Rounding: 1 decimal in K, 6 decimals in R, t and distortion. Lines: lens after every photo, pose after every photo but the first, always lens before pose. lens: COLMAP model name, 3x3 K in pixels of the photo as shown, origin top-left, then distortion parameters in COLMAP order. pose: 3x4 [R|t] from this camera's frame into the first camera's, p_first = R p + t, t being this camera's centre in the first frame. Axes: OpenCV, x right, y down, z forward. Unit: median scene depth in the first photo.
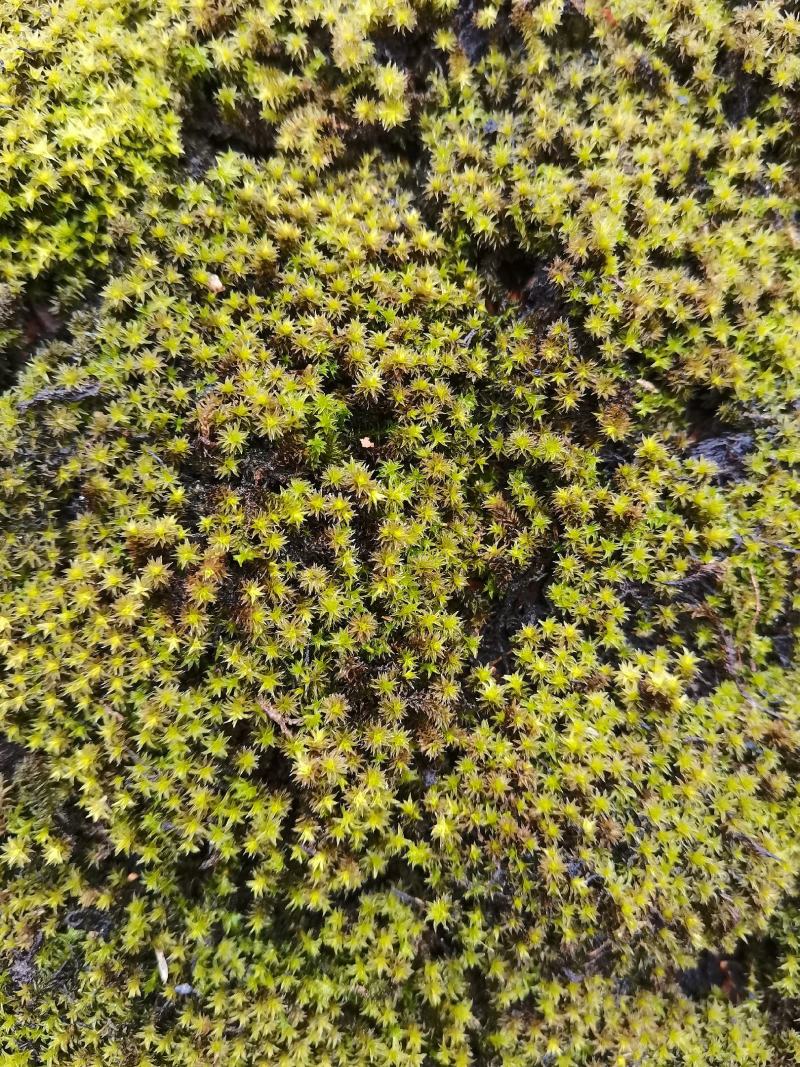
lens RADIAL K [[1380.6, 0, 400.0], [0, 1380.6, 533.5], [0, 0, 1]] dist [-0.103217, 0.029360]
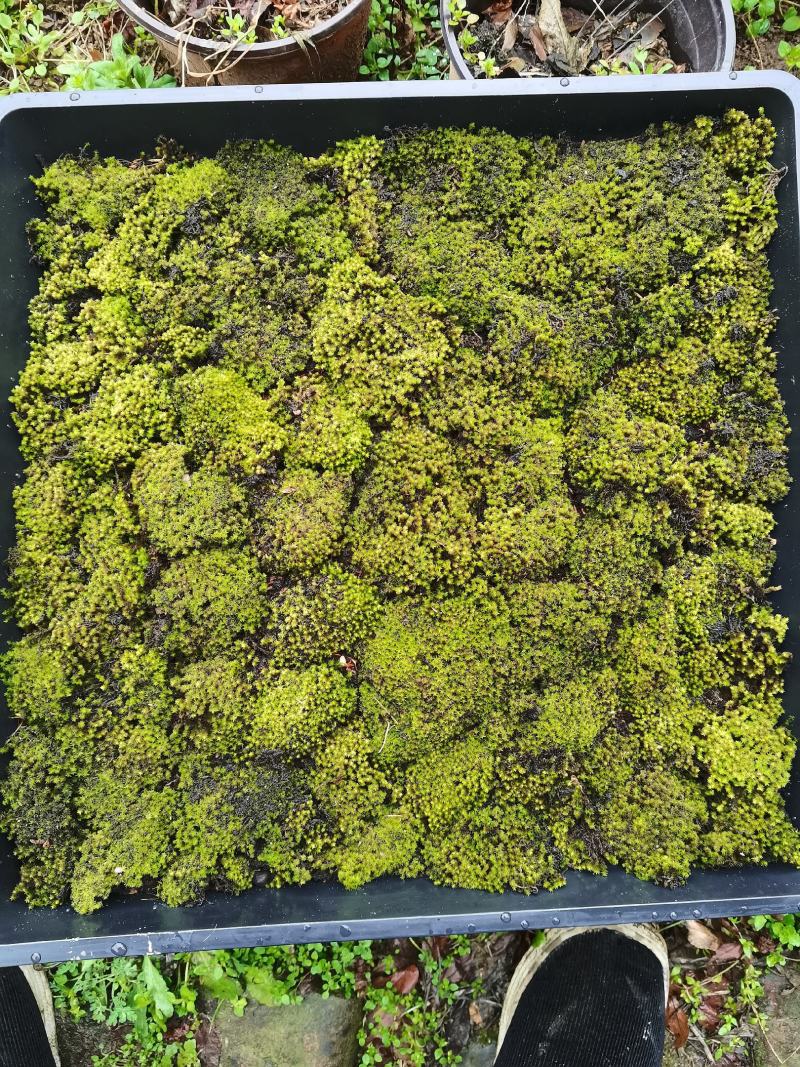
lens RADIAL K [[1380.6, 0, 400.0], [0, 1380.6, 533.5], [0, 0, 1]] dist [-0.103217, 0.029360]
pose [[0.939709, -0.338656, 0.047530, -0.408054], [0.340390, 0.939642, -0.034756, 0.201583], [-0.032891, 0.048839, 0.998265, -3.477873]]
